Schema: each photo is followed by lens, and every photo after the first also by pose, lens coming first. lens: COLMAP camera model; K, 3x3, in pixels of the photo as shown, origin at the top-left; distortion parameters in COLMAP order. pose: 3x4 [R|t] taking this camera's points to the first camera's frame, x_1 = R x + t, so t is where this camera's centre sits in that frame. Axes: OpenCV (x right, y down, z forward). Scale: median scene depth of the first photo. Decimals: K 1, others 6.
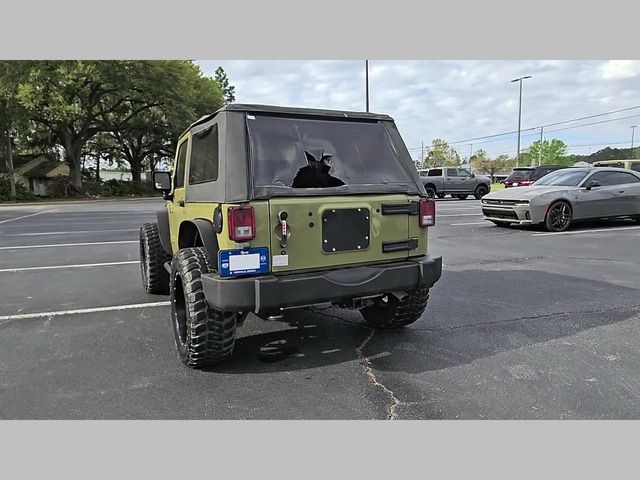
lens RADIAL K [[438.6, 0, 311.4], [0, 438.6, 239.6], [0, 0, 1]] dist [0.010331, -0.006642]
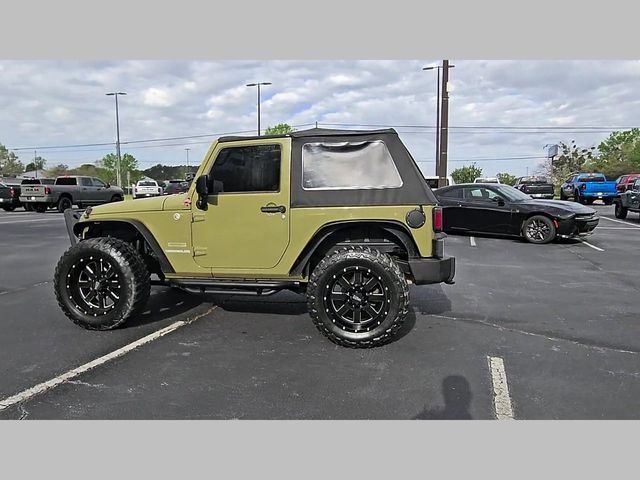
lens RADIAL K [[438.6, 0, 313.5], [0, 438.6, 239.4], [0, 0, 1]] dist [0.010331, -0.006642]
pose [[0.592374, -0.069997, 0.802617, -0.812526], [0.090962, 0.995660, 0.019697, -0.019058], [-0.800512, 0.061340, 0.596170, 0.260835]]
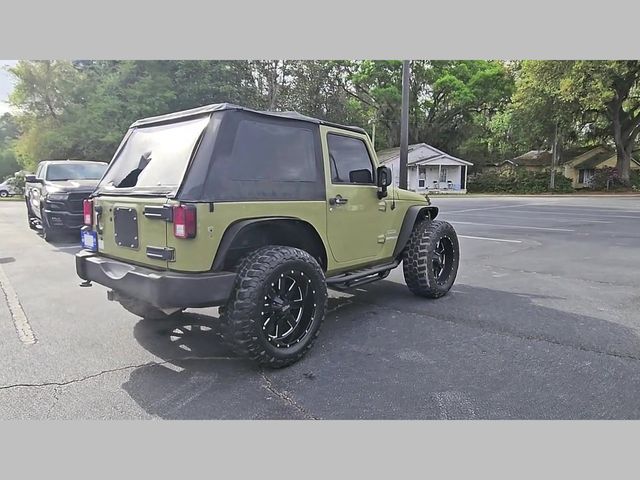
lens RADIAL K [[438.6, 0, 307.2], [0, 438.6, 232.4], [0, 0, 1]] dist [0.010331, -0.006642]
pose [[0.345204, 0.115984, -0.931333, 0.742806], [-0.112876, 0.990262, 0.081484, -0.089167], [0.931715, 0.076997, 0.354934, 0.615257]]
